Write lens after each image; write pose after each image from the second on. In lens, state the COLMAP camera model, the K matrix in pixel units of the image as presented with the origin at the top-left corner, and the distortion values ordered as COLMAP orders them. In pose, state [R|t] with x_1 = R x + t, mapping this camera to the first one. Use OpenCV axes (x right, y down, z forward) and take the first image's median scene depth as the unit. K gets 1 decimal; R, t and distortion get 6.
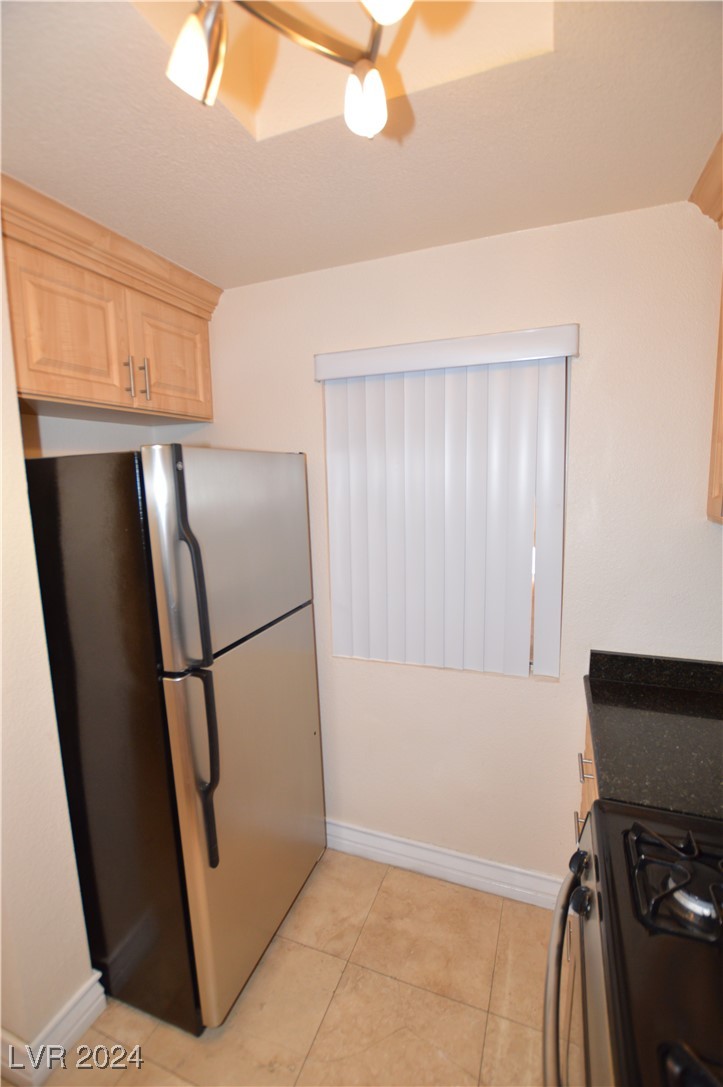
lens RADIAL K [[485.5, 0, 363.2], [0, 485.5, 544.5], [0, 0, 1]] dist [-0.031198, 0.004706]
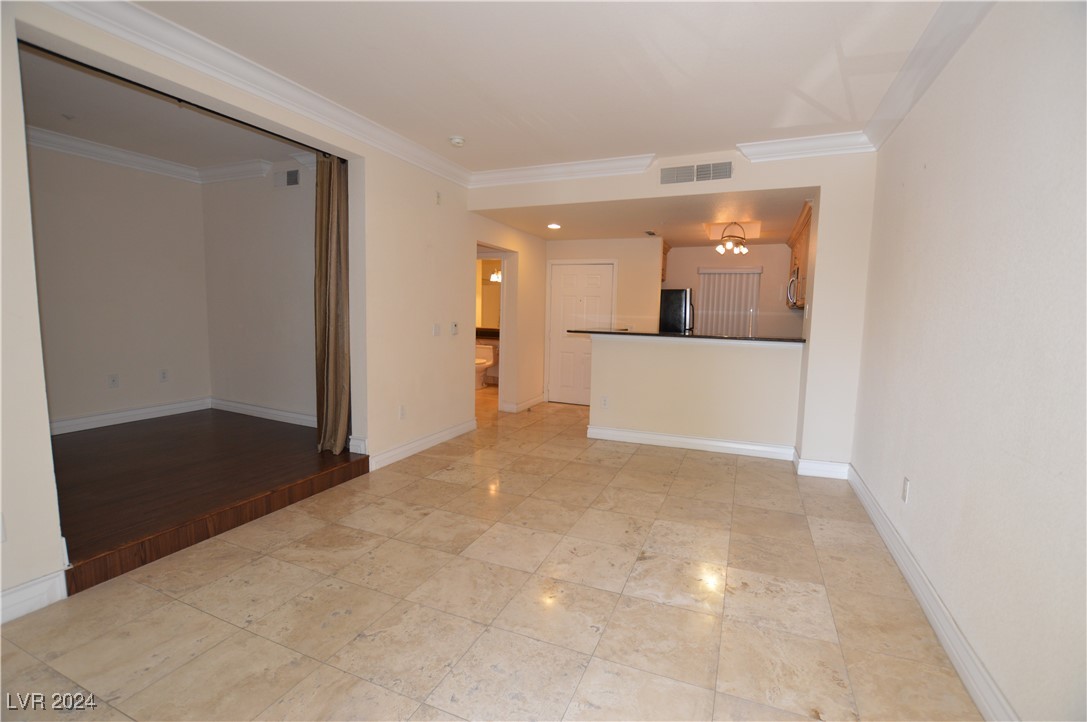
lens RADIAL K [[485.5, 0, 536.9], [0, 485.5, 364.5], [0, 0, 1]] dist [-0.031198, 0.004706]
pose [[0.998358, 0.043560, -0.037198, -1.475198], [-0.045036, 0.998192, -0.039795, 0.754918], [0.035398, 0.041404, 0.998515, -3.575564]]
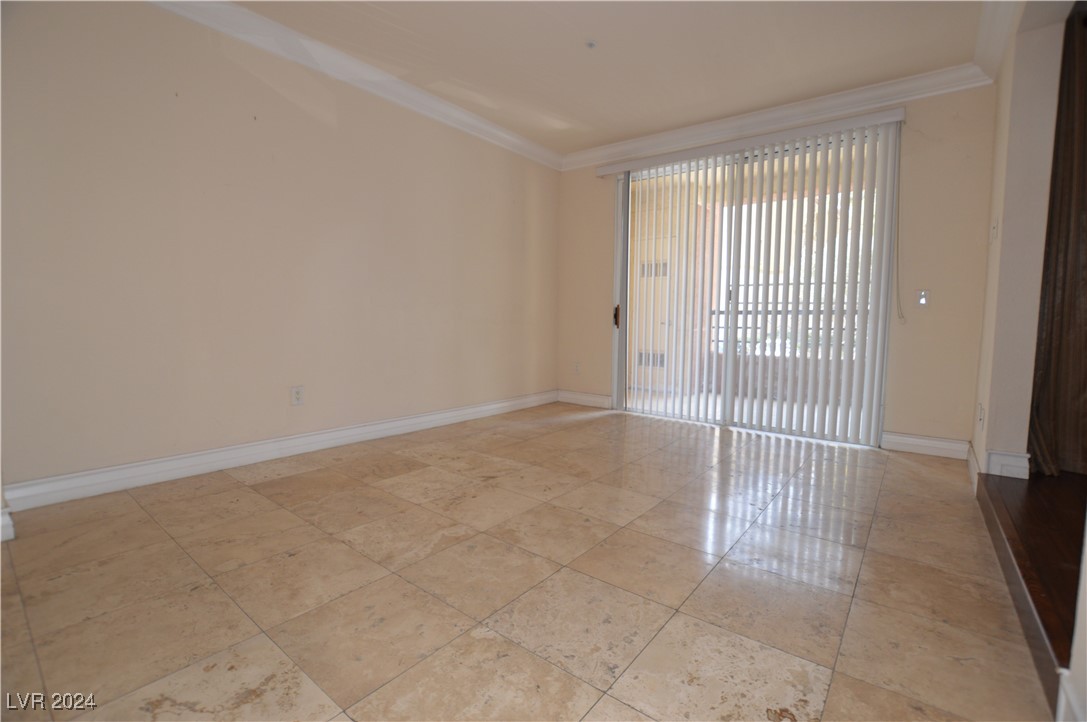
lens RADIAL K [[485.5, 0, 540.7], [0, 485.5, 362.8], [0, 0, 1]] dist [-0.031198, 0.004706]
pose [[-0.955495, -0.018515, 0.294424, -1.875484], [0.050639, 0.972921, 0.225524, 0.500340], [-0.290627, 0.230397, -0.928684, -0.169485]]
